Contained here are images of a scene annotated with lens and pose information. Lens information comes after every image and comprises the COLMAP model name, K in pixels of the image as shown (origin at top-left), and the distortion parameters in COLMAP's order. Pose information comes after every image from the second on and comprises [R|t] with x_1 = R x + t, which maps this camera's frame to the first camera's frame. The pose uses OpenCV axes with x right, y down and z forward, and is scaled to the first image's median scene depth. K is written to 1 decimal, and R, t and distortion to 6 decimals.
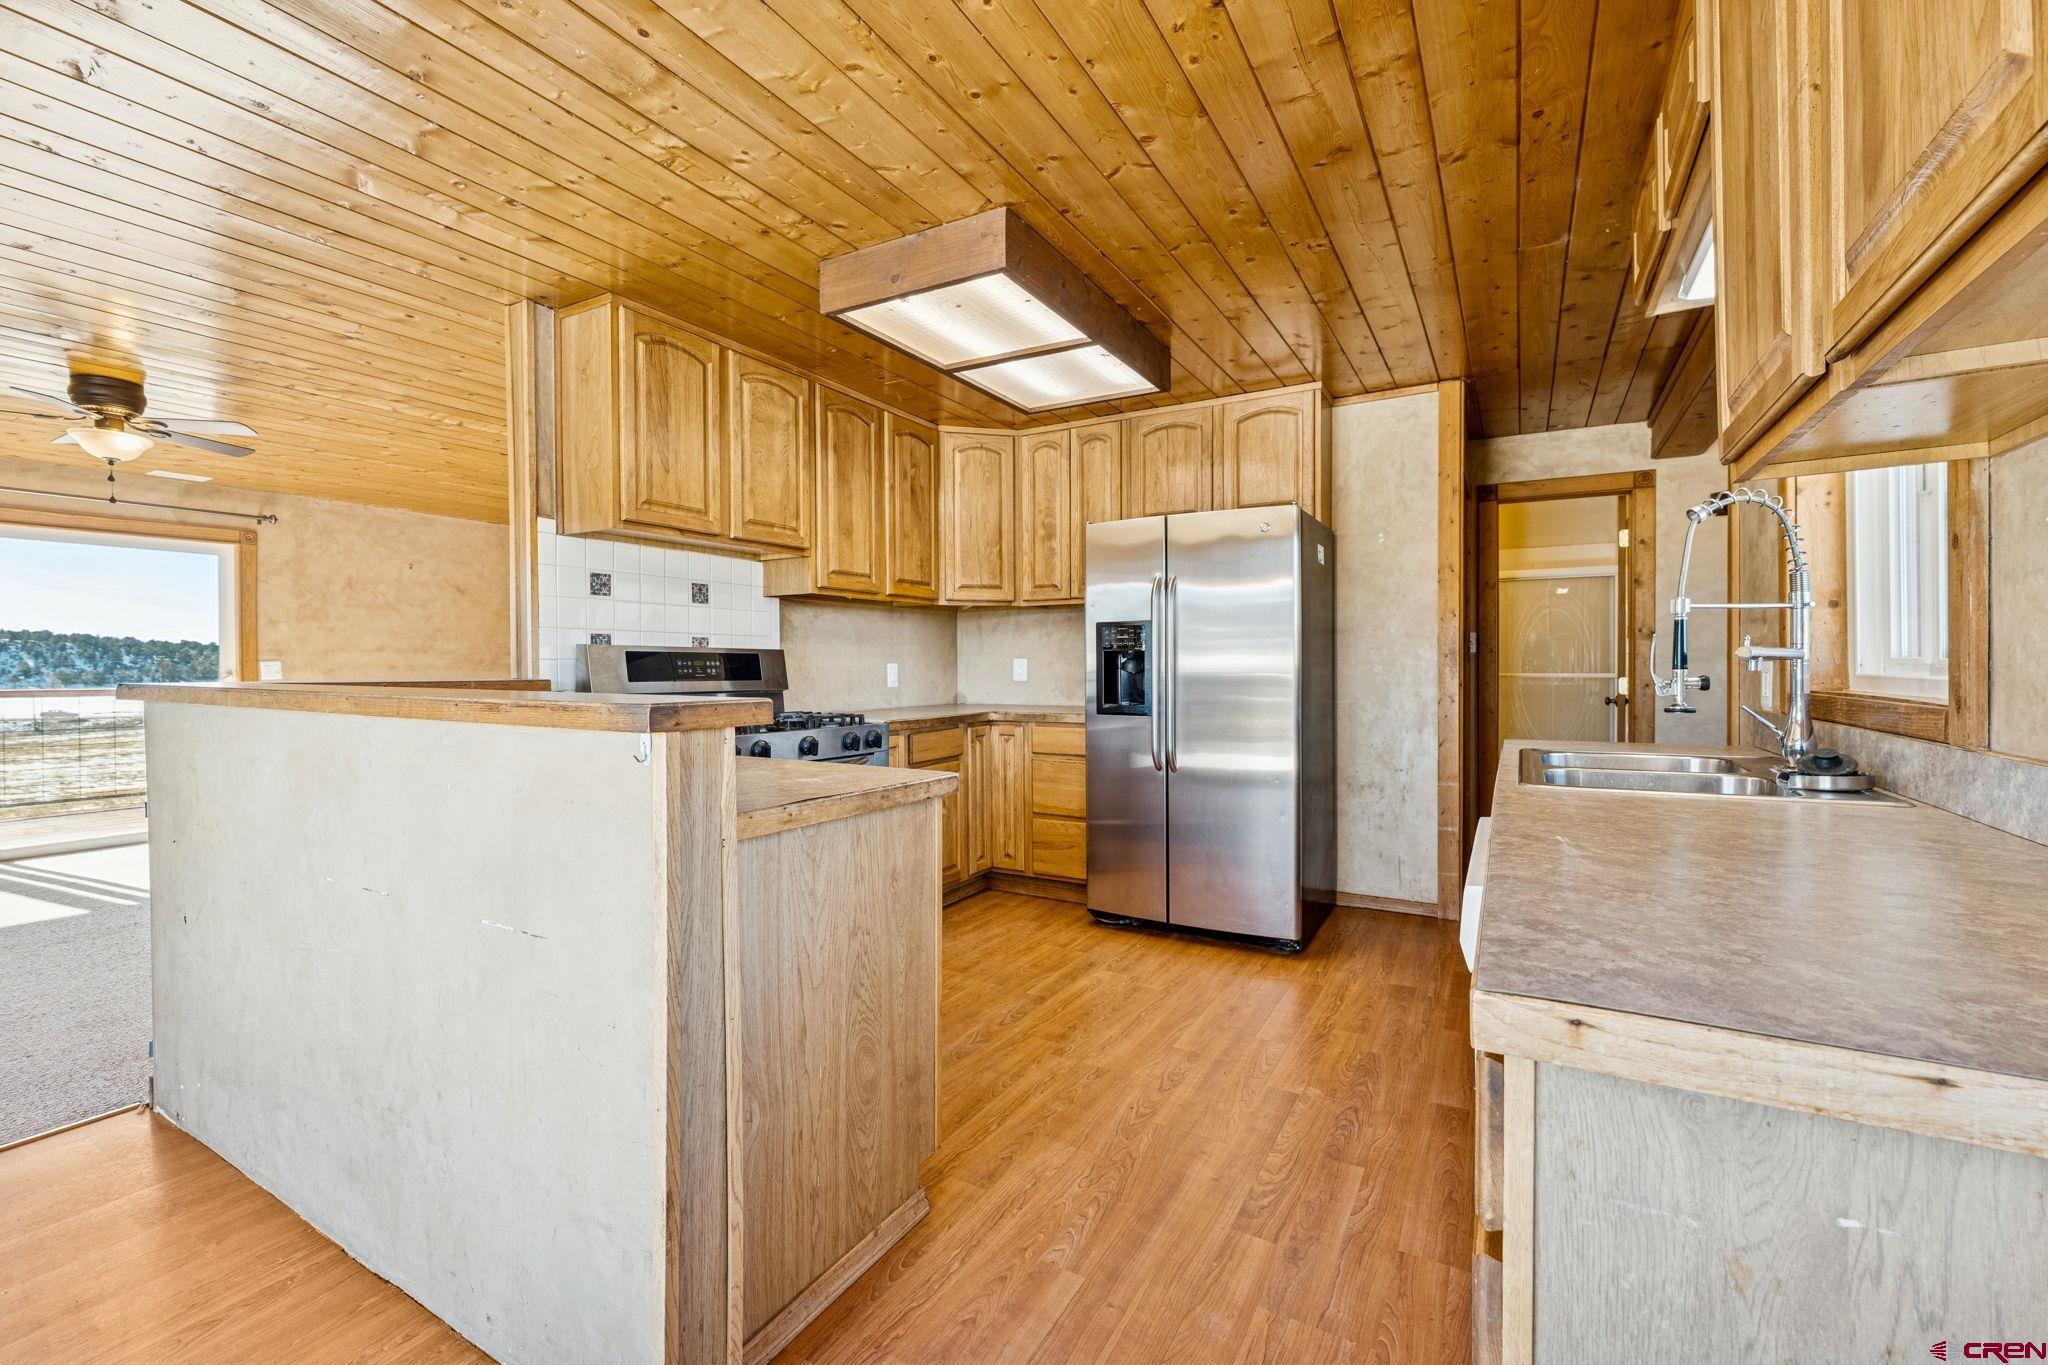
lens RADIAL K [[875.9, 0, 1017.0], [0, 875.9, 673.7], [0, 0, 1]] dist [-0.002388, -0.000217]
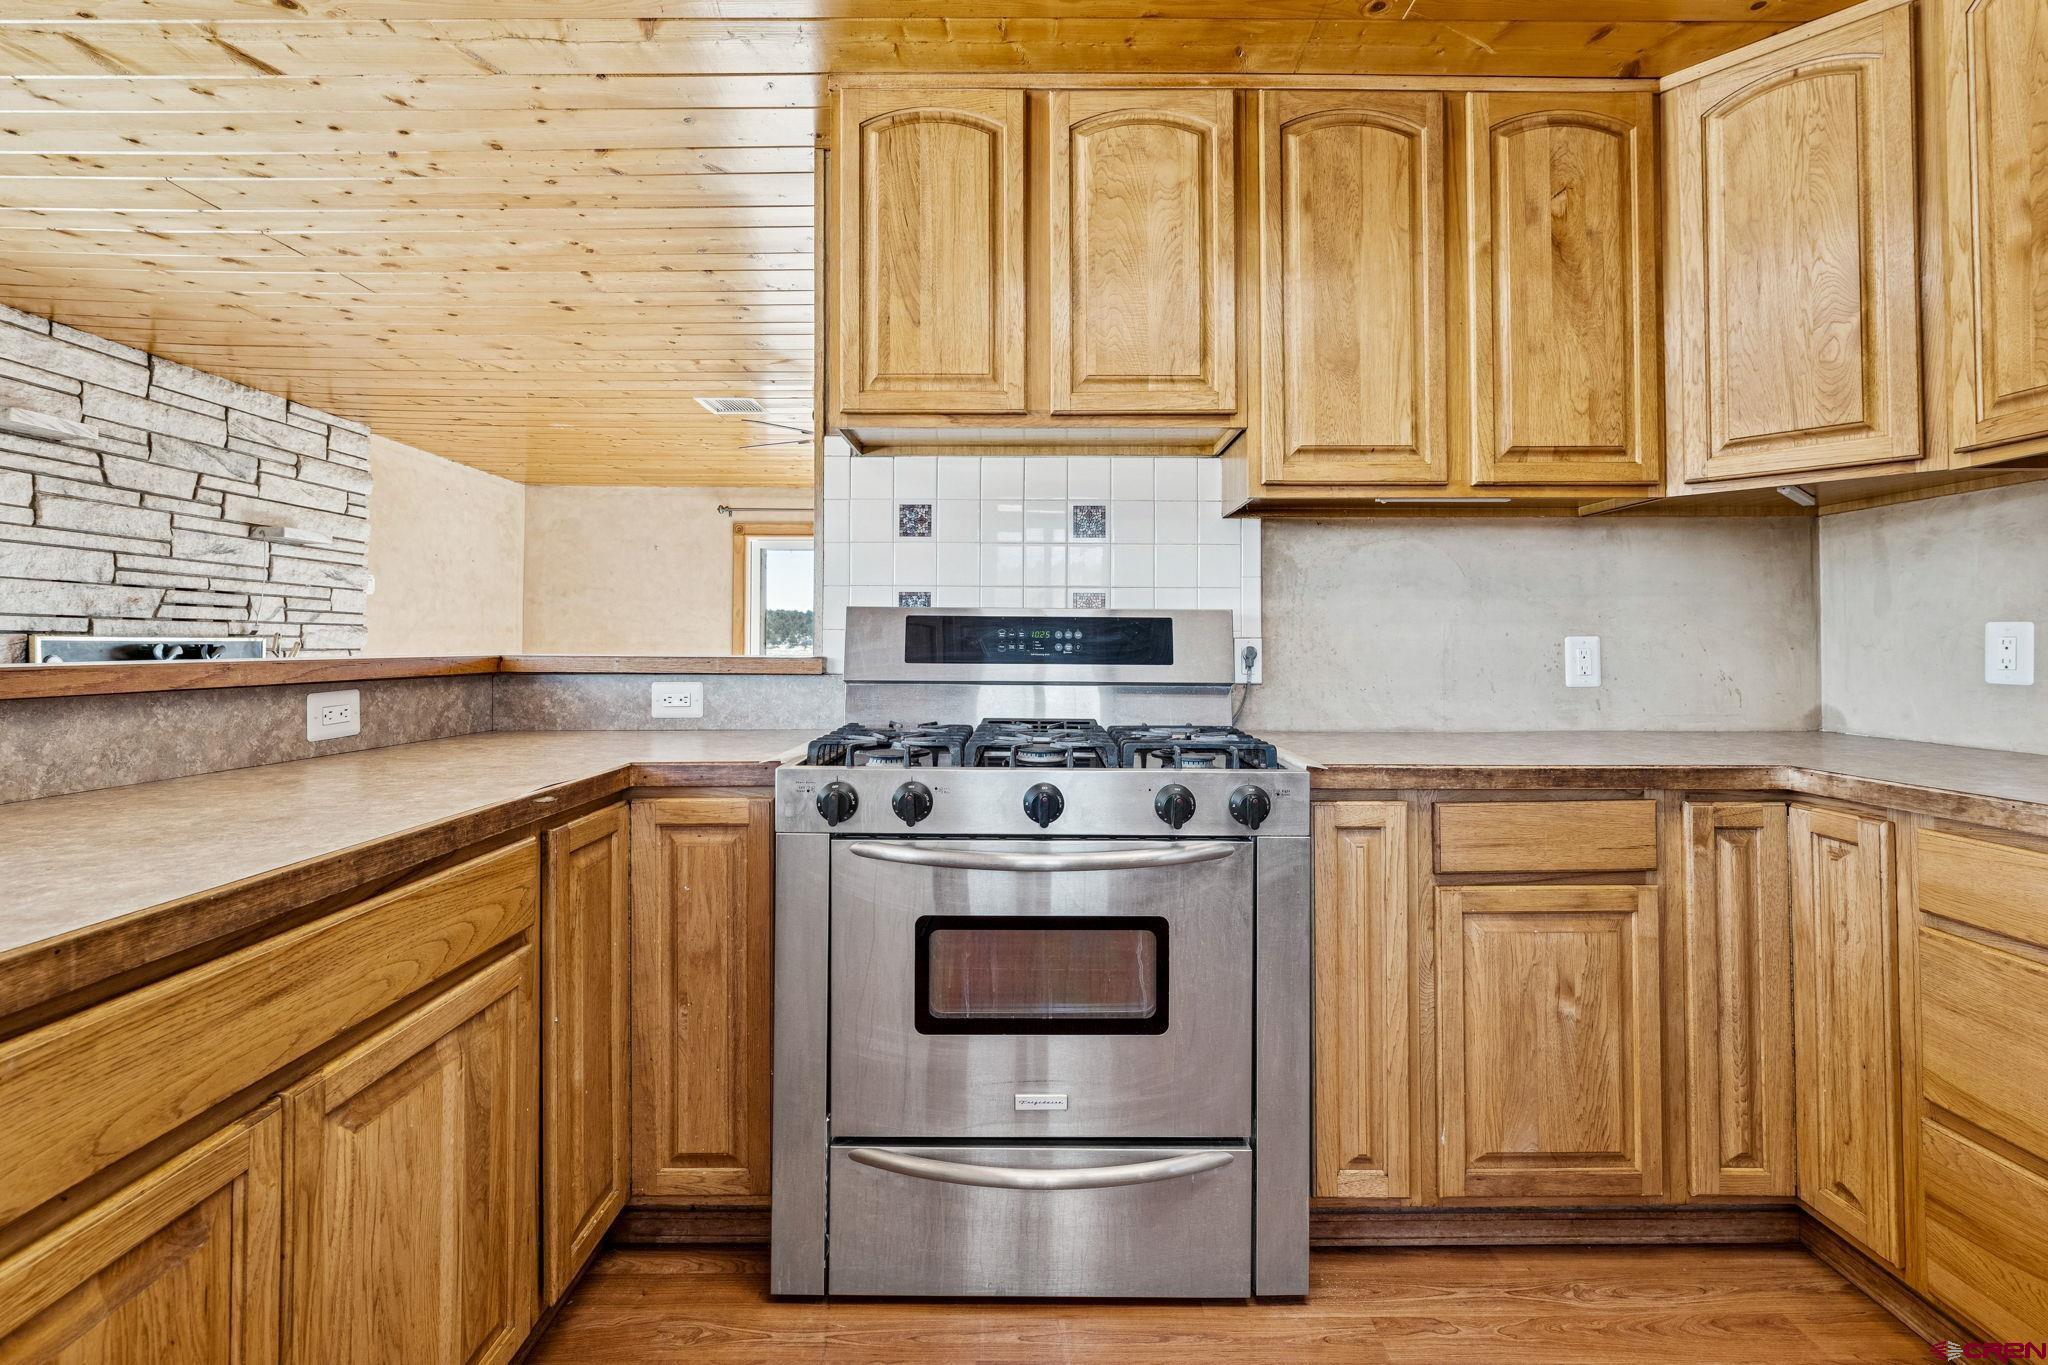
lens RADIAL K [[901.6, 0, 1019.5], [0, 901.6, 630.3], [0, 0, 1]] dist [-0.003050, -0.000457]
pose [[0.506090, -0.012968, -0.862383, 0.135033], [-0.012605, 0.999669, -0.022429, -0.000553], [0.862389, 0.022222, 0.505759, 0.547614]]
